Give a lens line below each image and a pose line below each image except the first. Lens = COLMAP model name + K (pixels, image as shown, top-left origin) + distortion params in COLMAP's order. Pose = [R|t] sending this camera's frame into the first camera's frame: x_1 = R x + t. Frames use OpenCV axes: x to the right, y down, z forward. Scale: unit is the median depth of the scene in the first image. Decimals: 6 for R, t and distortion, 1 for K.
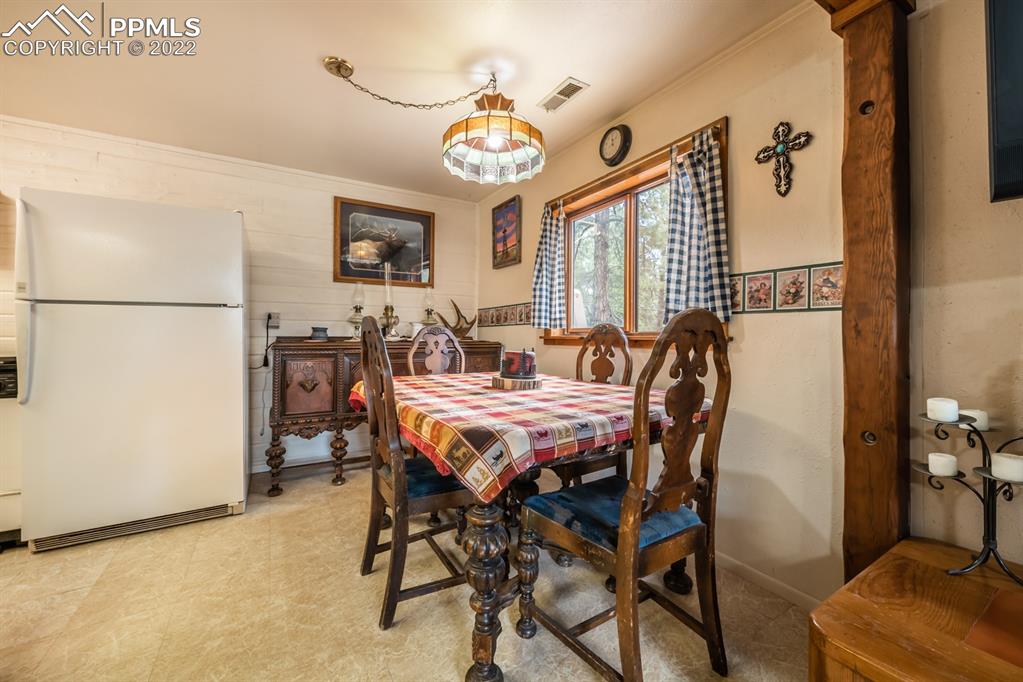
lens RADIAL K [[402.0, 0, 512.9], [0, 402.0, 335.2], [0, 0, 1]] dist [-0.000454, -0.000512]
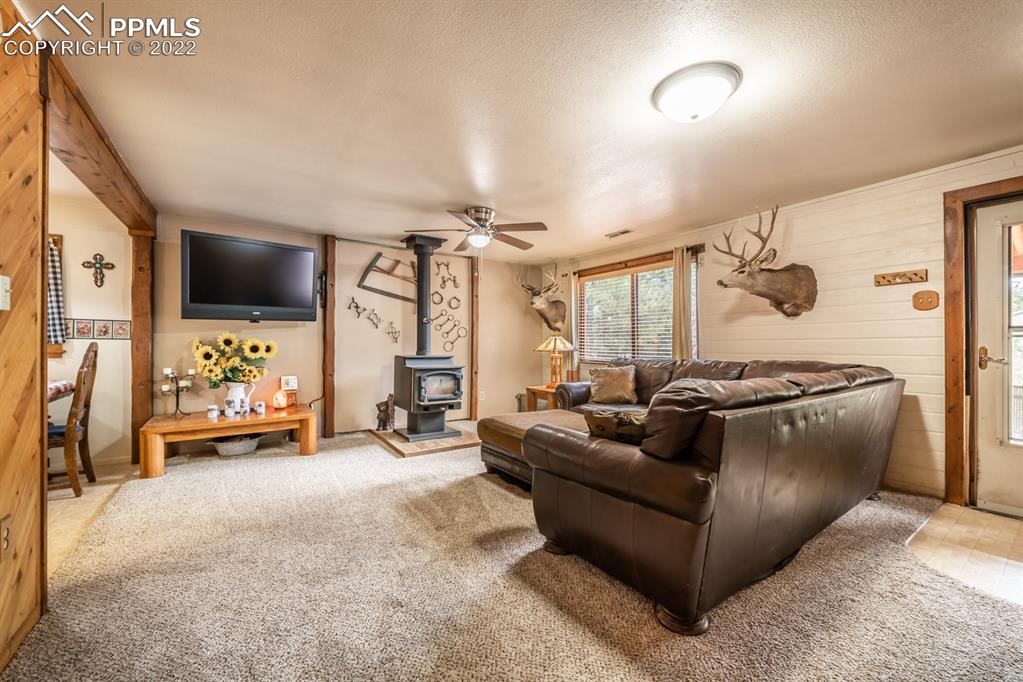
lens RADIAL K [[402.0, 0, 508.6], [0, 402.0, 341.6], [0, 0, 1]] dist [-0.000454, -0.000512]
pose [[-0.050060, 0.002280, 0.998744, -1.663569], [-0.008613, 0.999959, -0.002715, -0.057102], [-0.998709, -0.008738, -0.050038, -1.160645]]
